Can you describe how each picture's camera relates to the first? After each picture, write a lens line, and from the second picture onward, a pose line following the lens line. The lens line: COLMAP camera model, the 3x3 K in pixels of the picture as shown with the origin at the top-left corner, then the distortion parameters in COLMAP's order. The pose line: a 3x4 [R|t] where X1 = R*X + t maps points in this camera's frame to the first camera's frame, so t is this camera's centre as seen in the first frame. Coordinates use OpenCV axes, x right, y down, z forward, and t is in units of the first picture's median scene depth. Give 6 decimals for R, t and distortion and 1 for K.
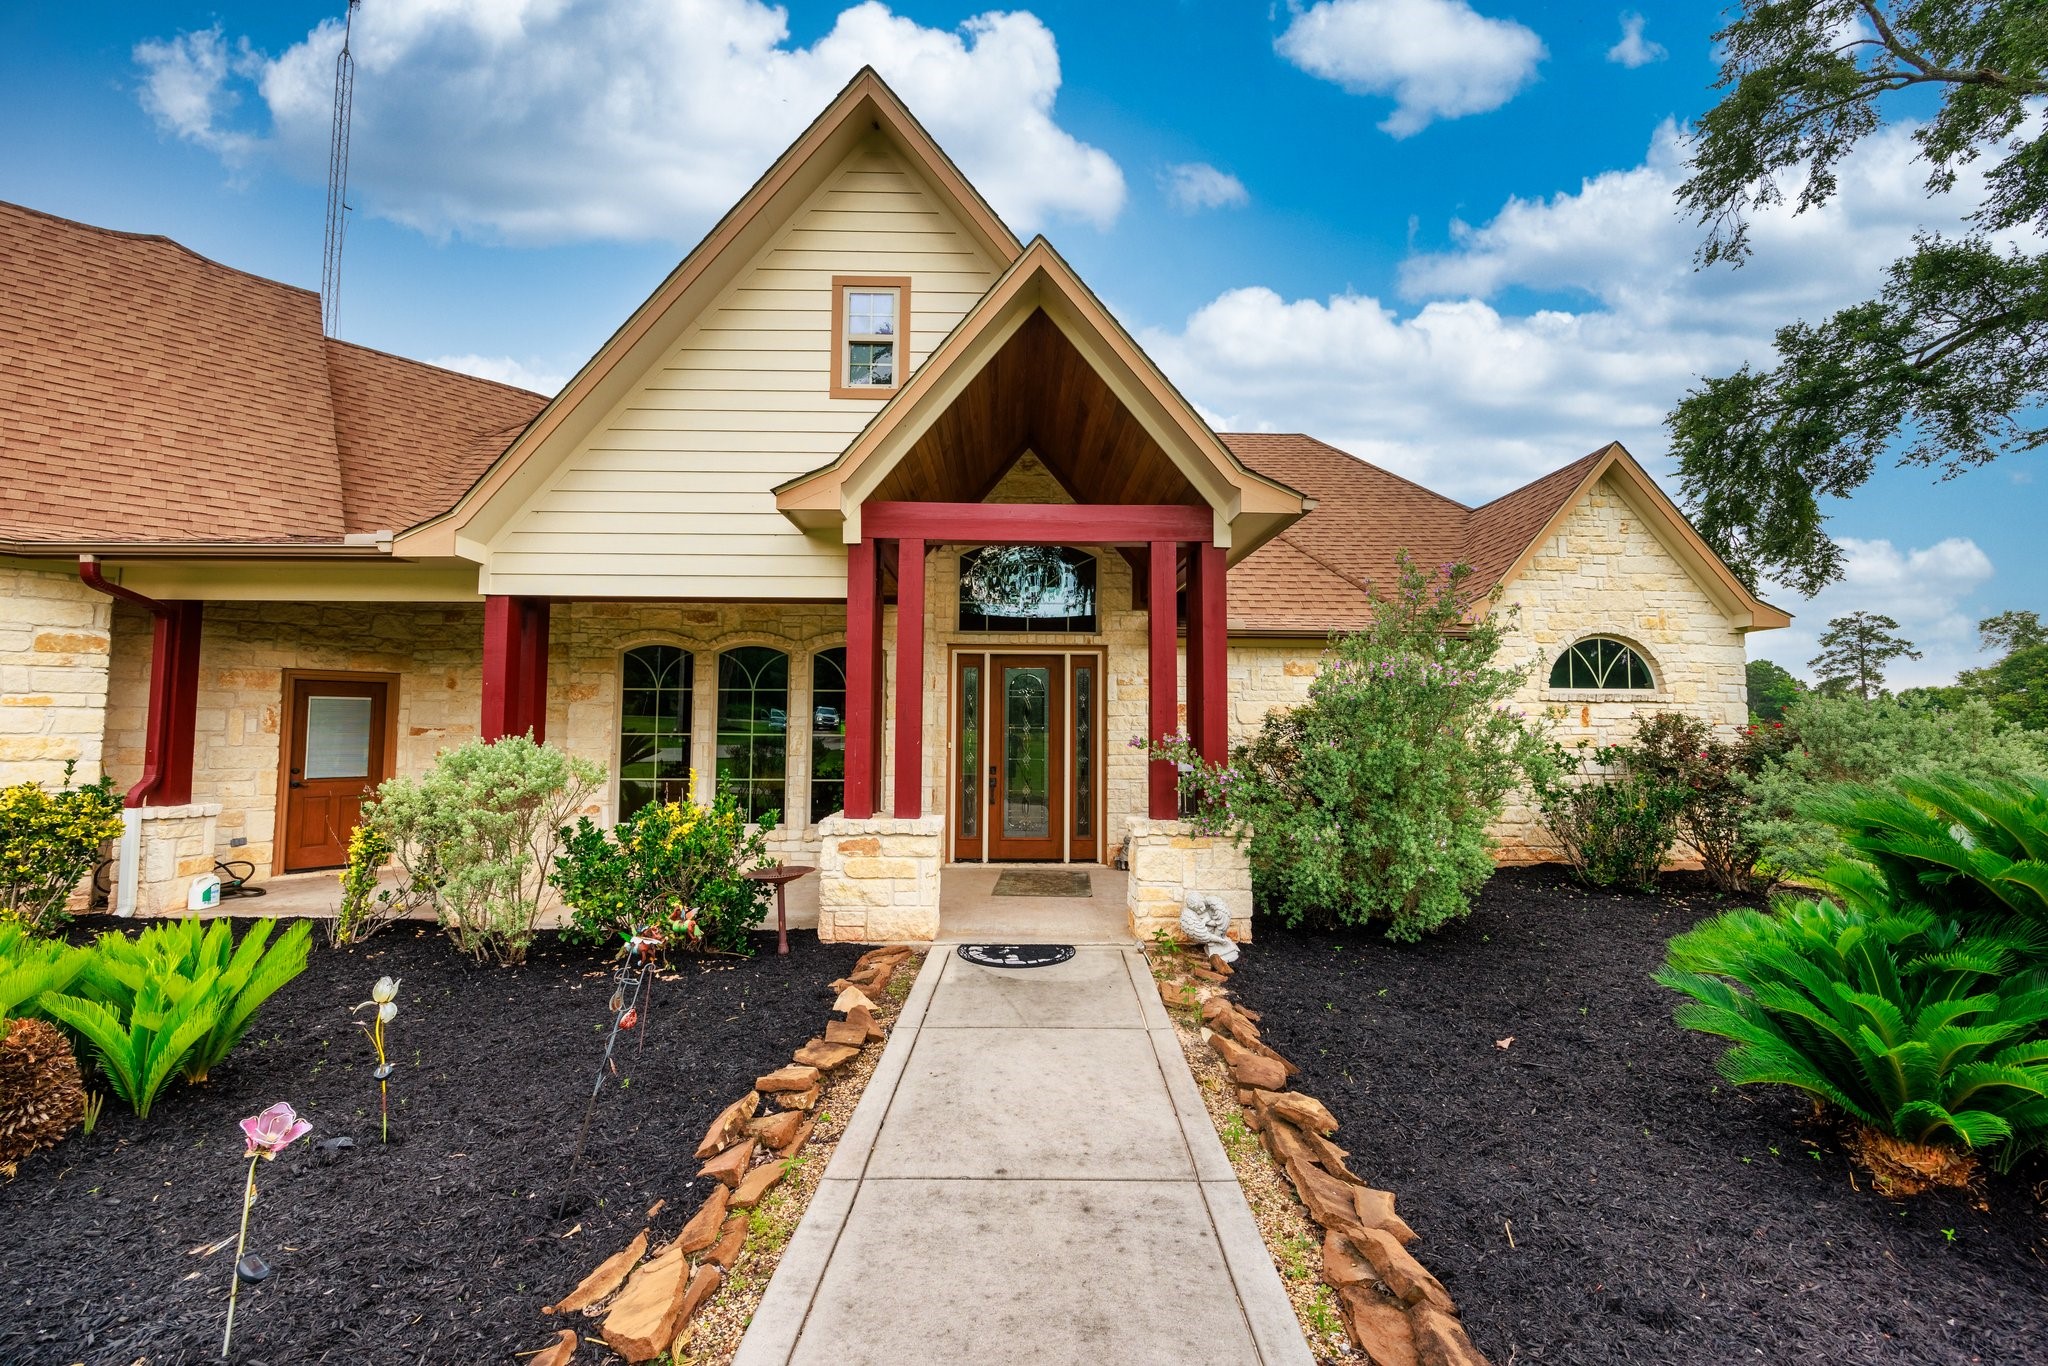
lens RADIAL K [[828.6, 0, 1026.0], [0, 828.6, 684.4], [0, 0, 1]] dist [-0.001364, -0.000097]
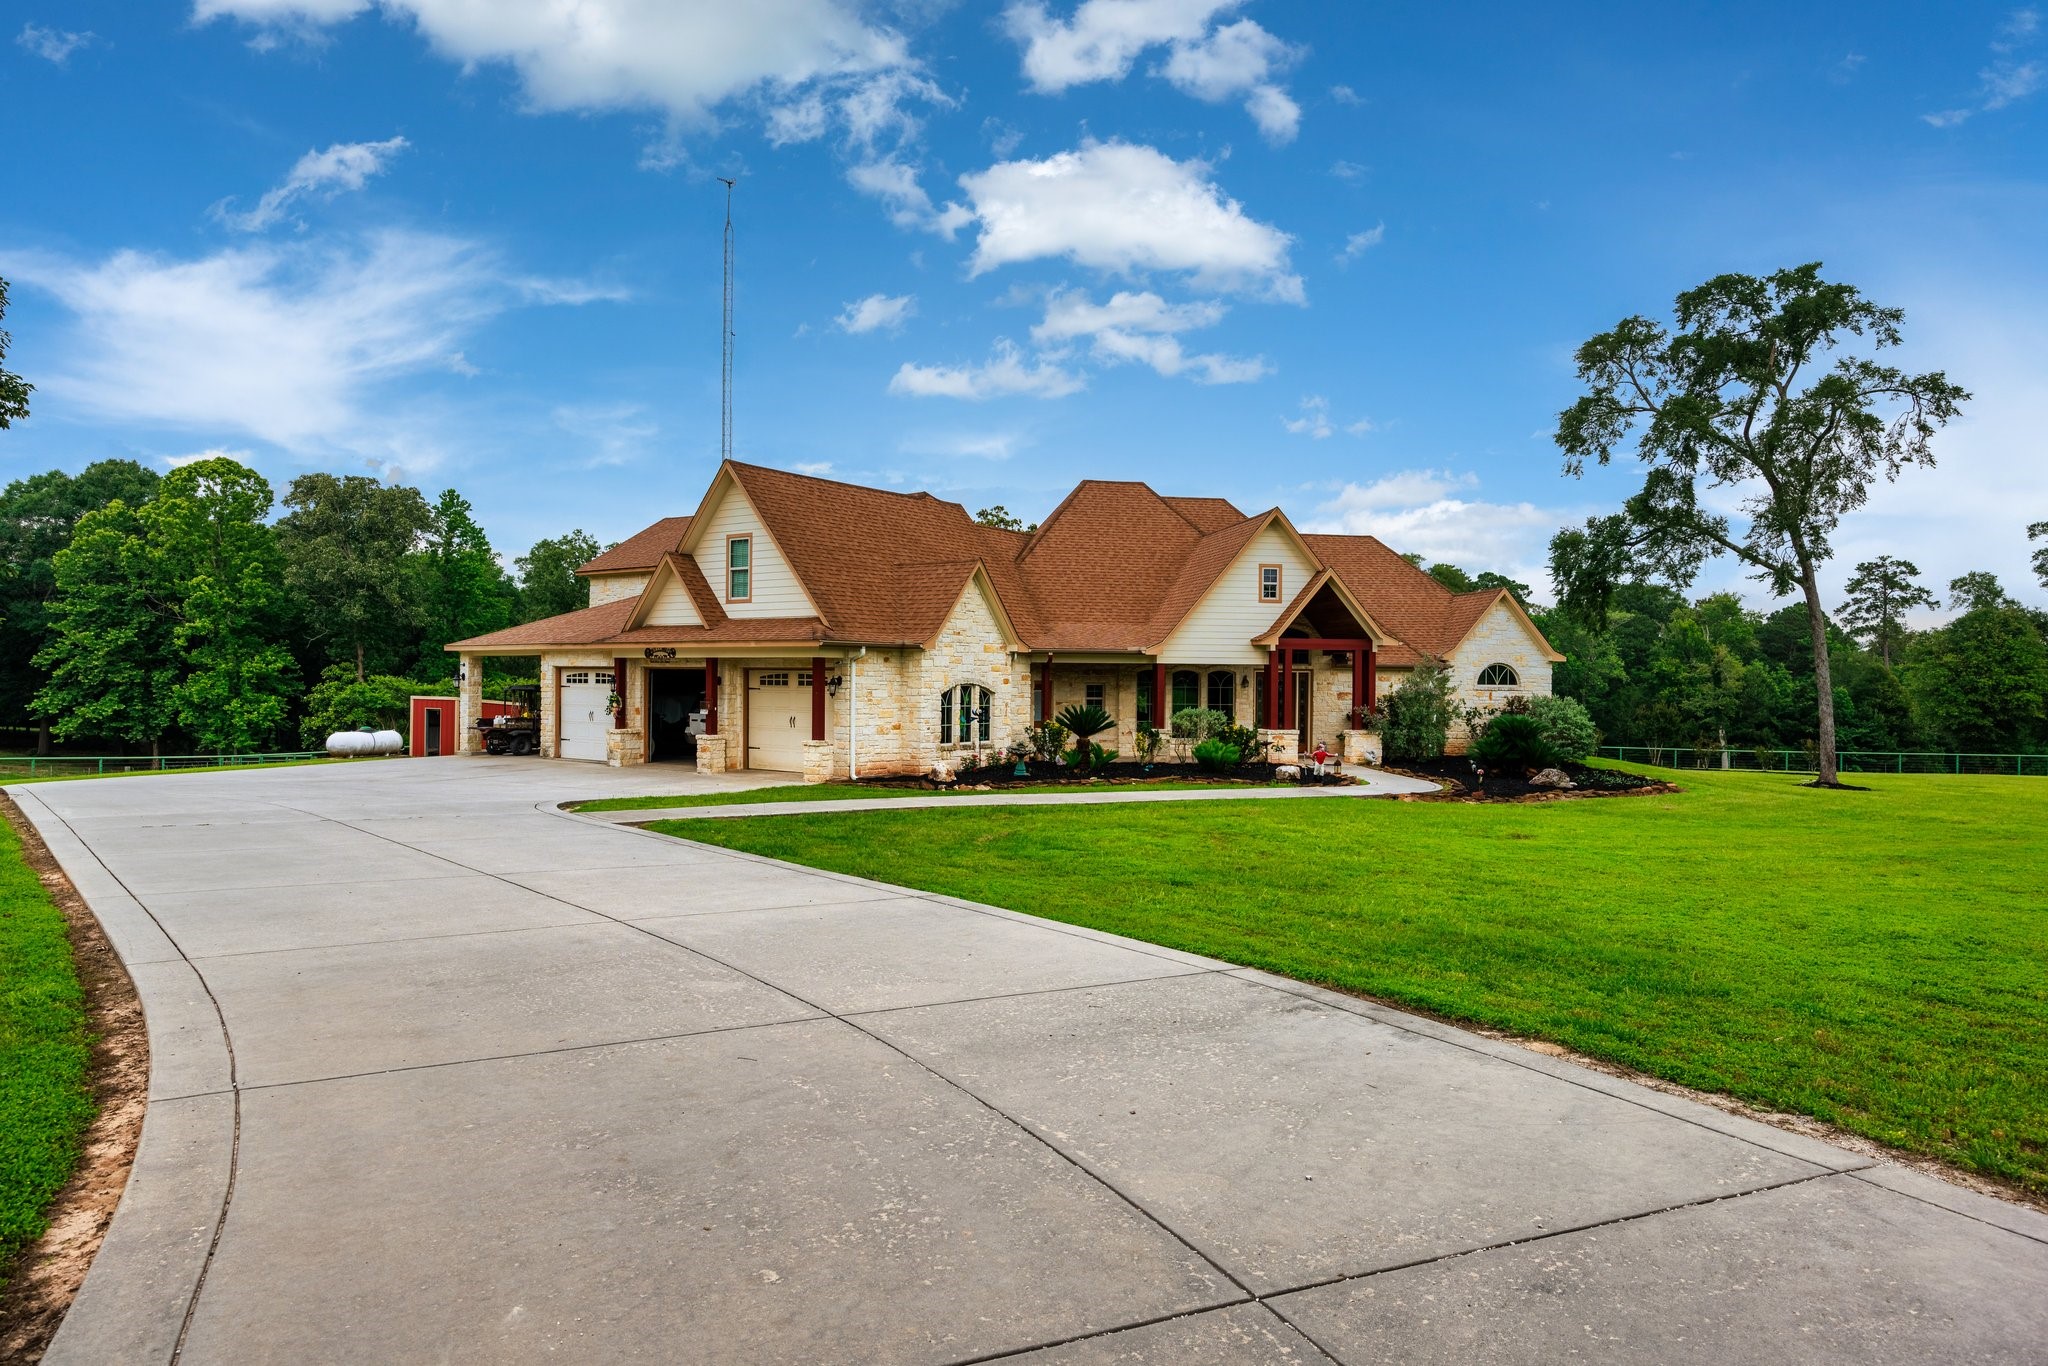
lens RADIAL K [[1301.3, 0, 1022.9], [0, 1301.3, 684.7], [0, 0, 1]] dist [0.001320, 0.000345]
pose [[0.990224, 0.000794, 0.139485, -1.256487], [-0.009604, 0.997999, 0.062498, -0.225161], [-0.139157, -0.063227, 0.988250, -2.653968]]
